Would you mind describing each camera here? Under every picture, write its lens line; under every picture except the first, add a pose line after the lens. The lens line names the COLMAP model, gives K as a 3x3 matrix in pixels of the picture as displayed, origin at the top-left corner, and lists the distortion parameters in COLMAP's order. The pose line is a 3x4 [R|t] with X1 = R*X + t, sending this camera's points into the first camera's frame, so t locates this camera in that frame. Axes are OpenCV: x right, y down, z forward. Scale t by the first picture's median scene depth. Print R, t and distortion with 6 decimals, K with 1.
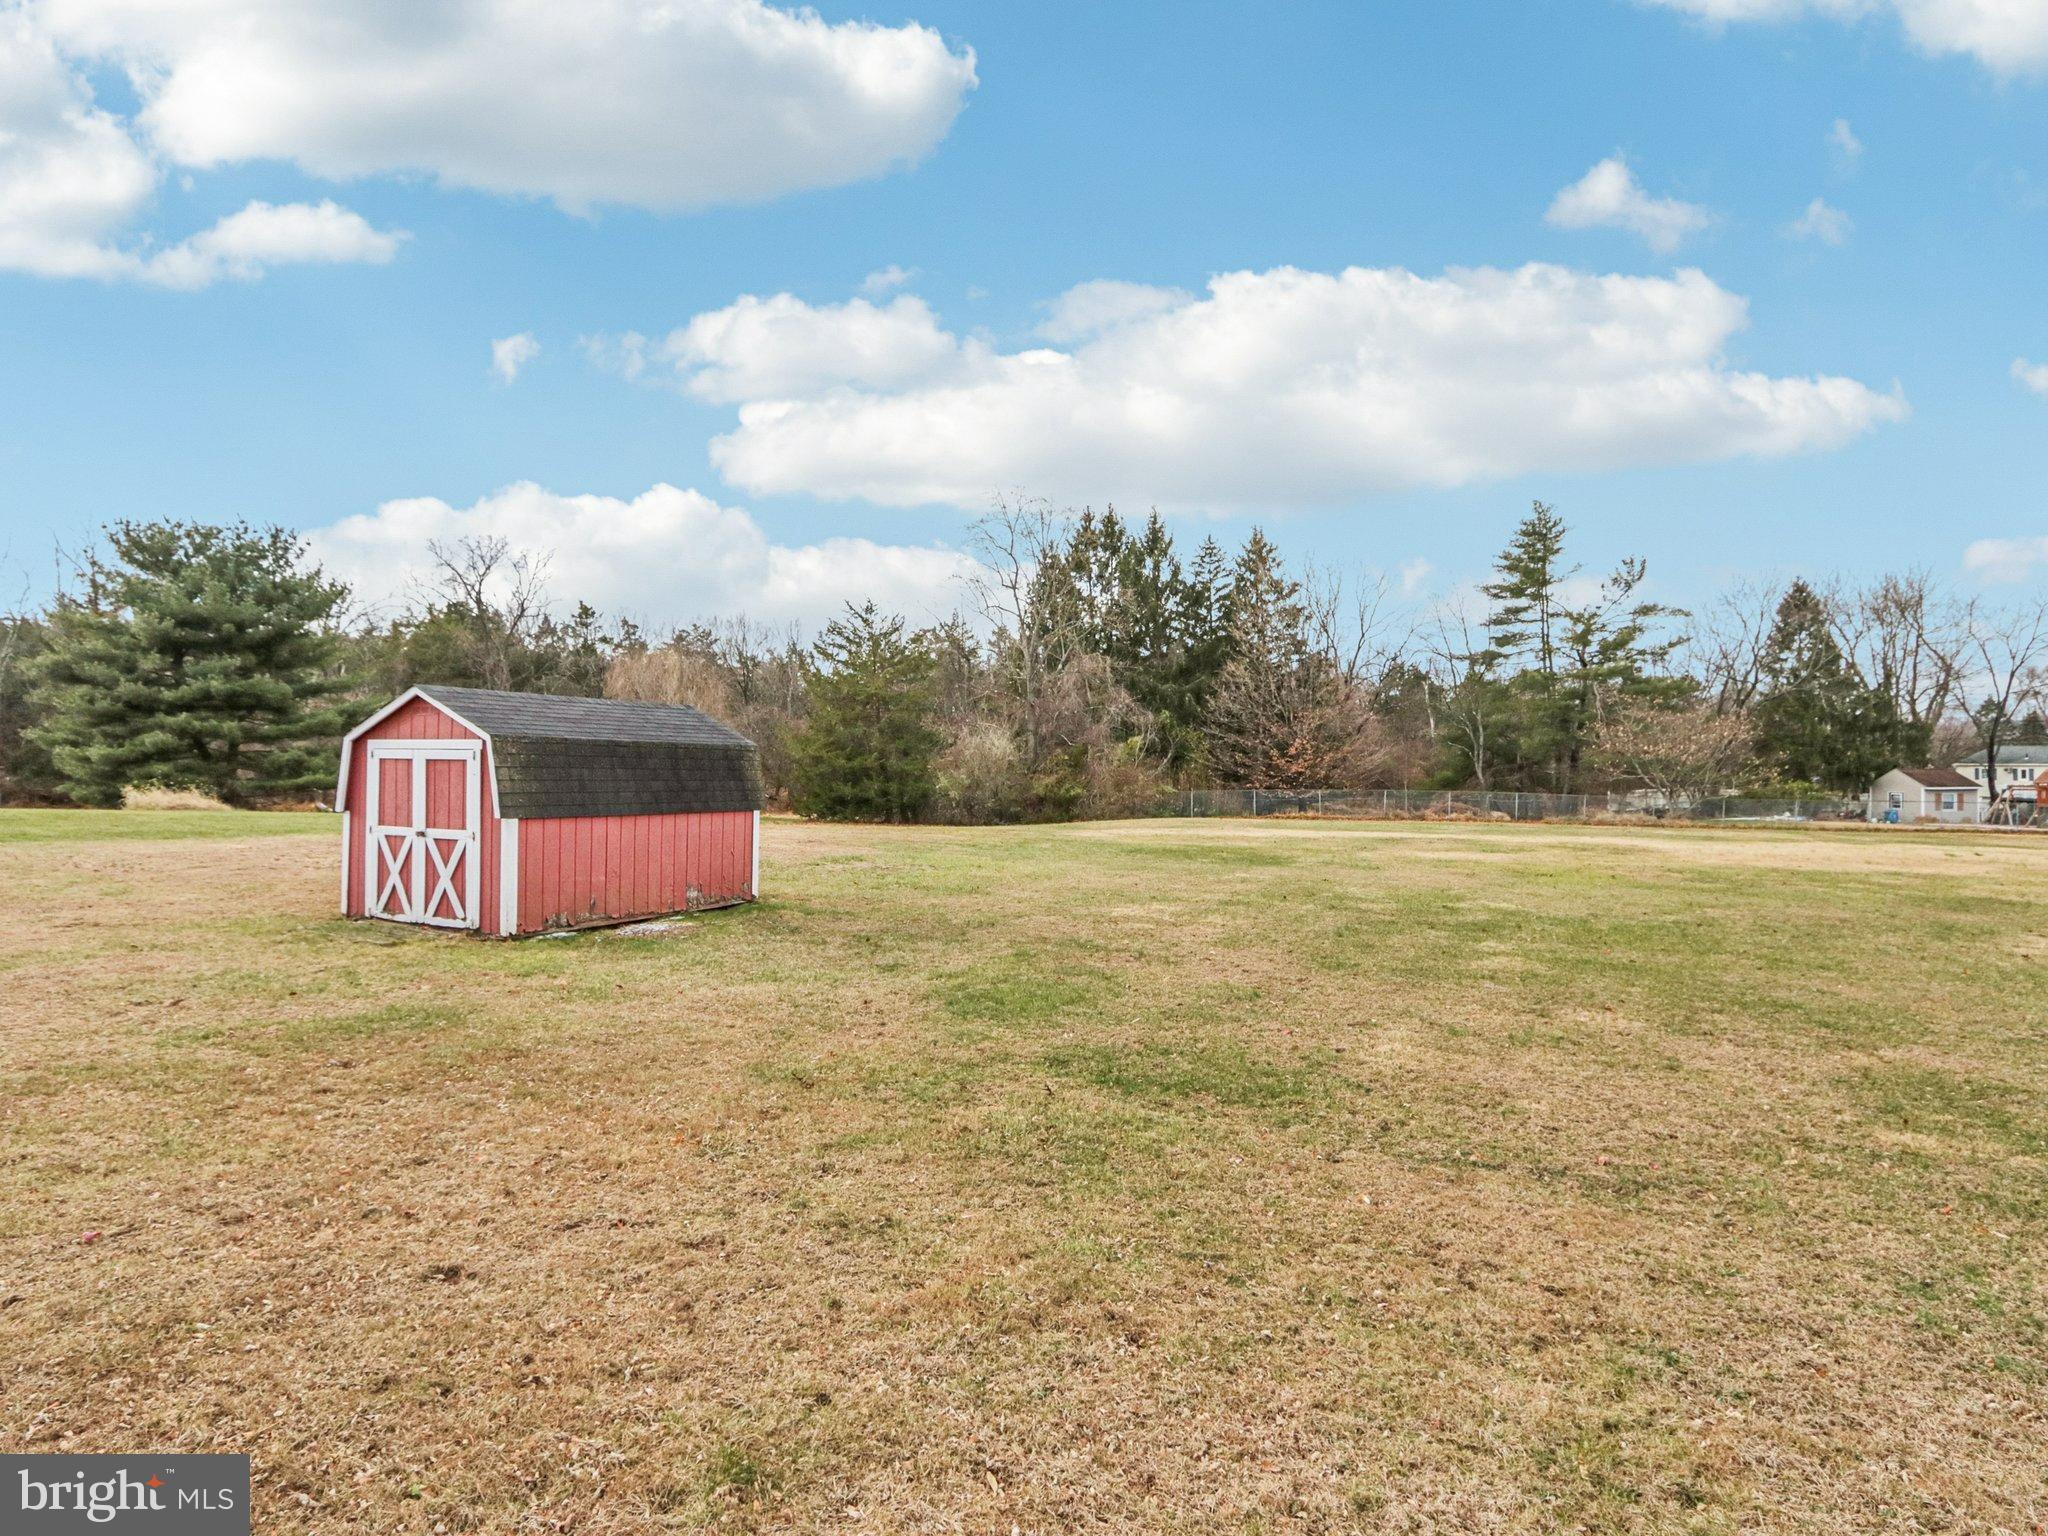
lens RADIAL K [[1120.1, 0, 1023.6], [0, 1120.1, 775.3], [0, 0, 1]] dist [-0.046709, -0.000007]
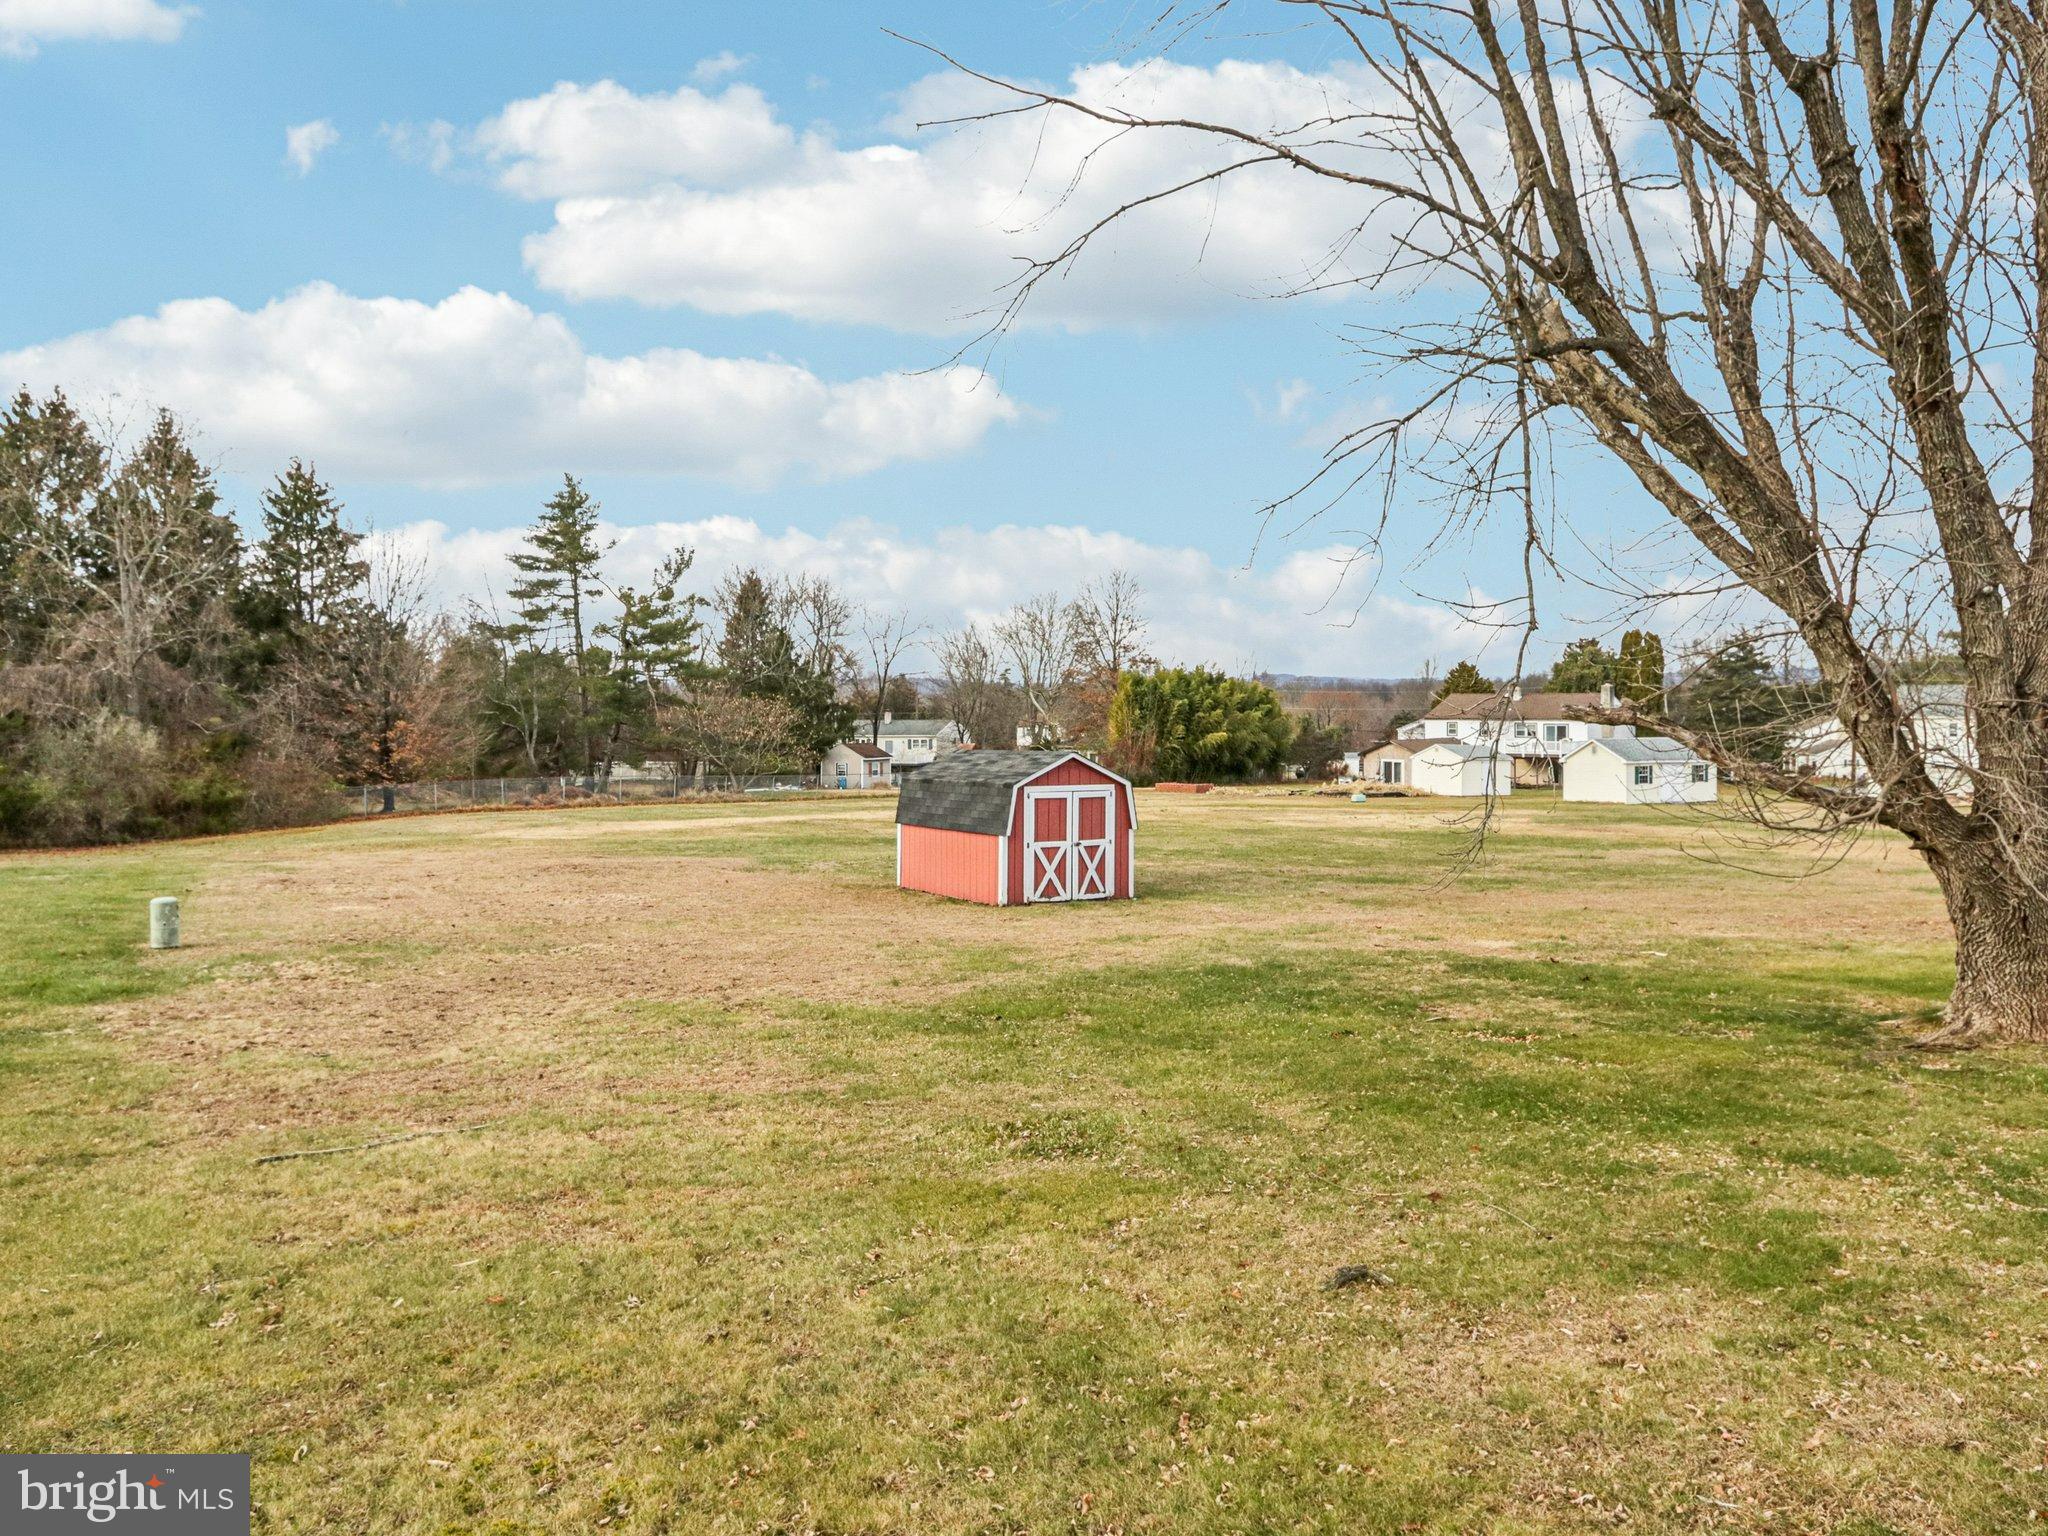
lens RADIAL K [[1427.6, 0, 1018.7], [0, 1427.6, 763.1], [0, 0, 1]] dist [-0.000106, 0.000562]
pose [[0.545018, -0.026438, 0.838008, -2.254301], [0.011679, 0.999645, 0.023941, -0.112448], [-0.838343, -0.003261, 0.545133, -0.066316]]
